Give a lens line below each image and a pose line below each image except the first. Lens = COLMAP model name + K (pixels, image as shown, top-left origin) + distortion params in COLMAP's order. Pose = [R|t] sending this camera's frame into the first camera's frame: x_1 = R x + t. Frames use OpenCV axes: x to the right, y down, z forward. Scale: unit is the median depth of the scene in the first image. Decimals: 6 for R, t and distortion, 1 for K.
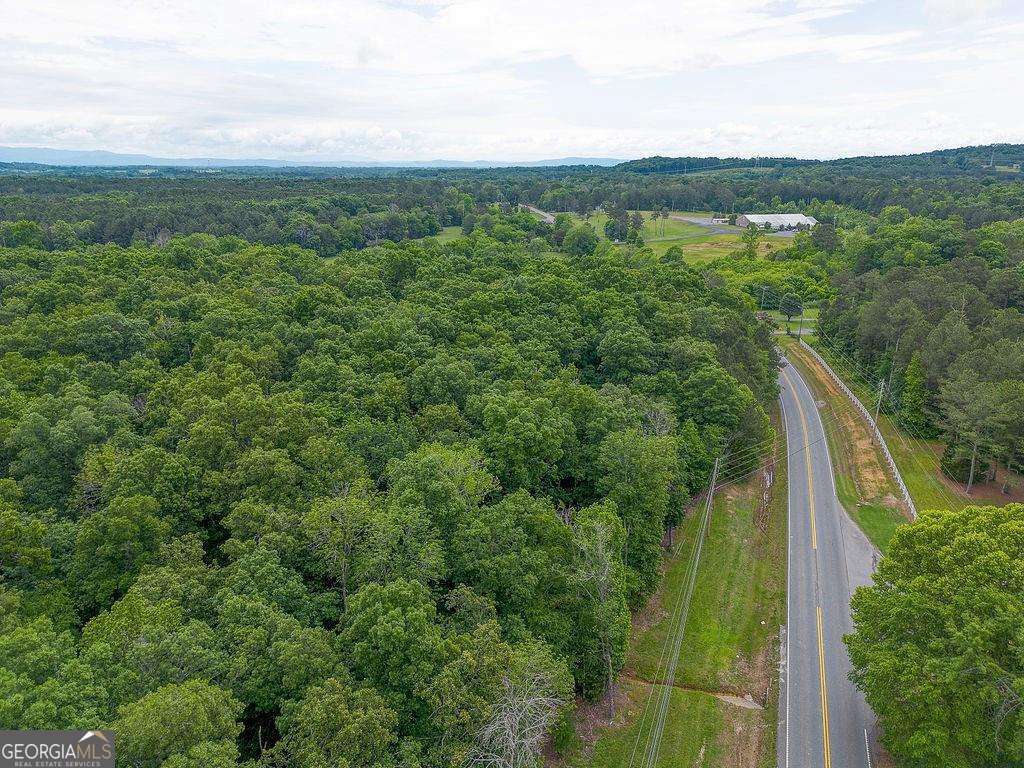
lens RADIAL K [[716.6, 0, 511.6], [0, 716.6, 398.8], [0, 0, 1]] dist [0.069180, -0.074715]
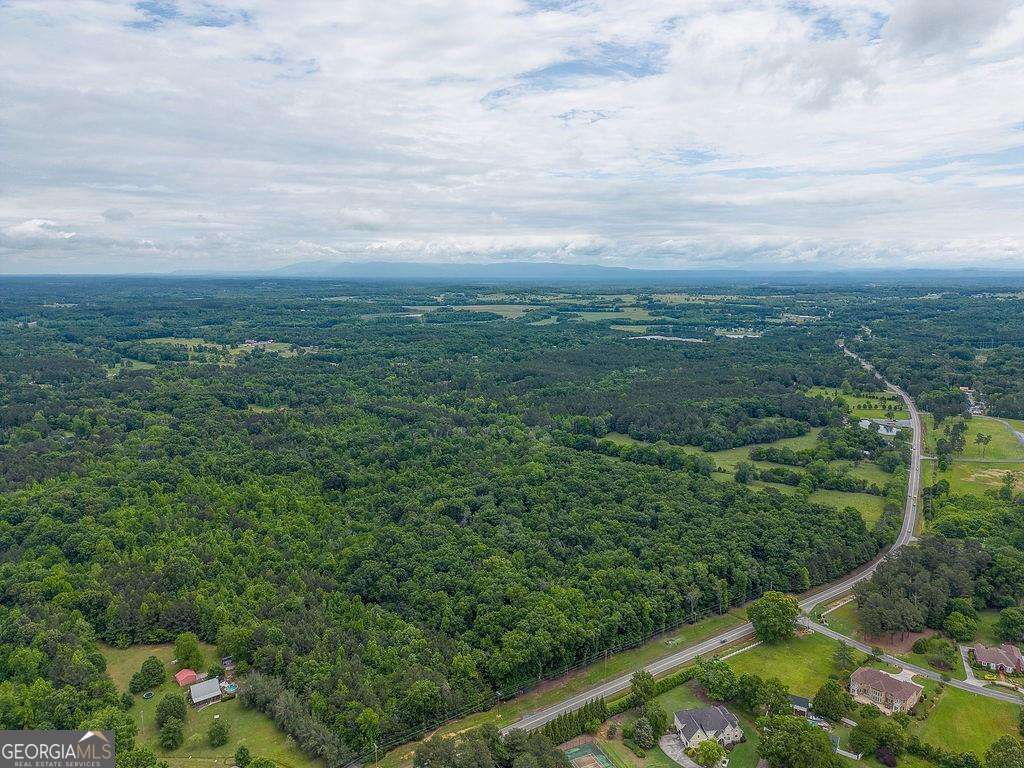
lens RADIAL K [[716.6, 0, 511.6], [0, 716.6, 398.8], [0, 0, 1]] dist [0.069180, -0.074715]
pose [[0.827382, 0.101527, -0.552387, 1.550428], [-0.172945, 0.981791, -0.078592, -0.458238], [0.534350, 0.160558, 0.829874, -4.345144]]
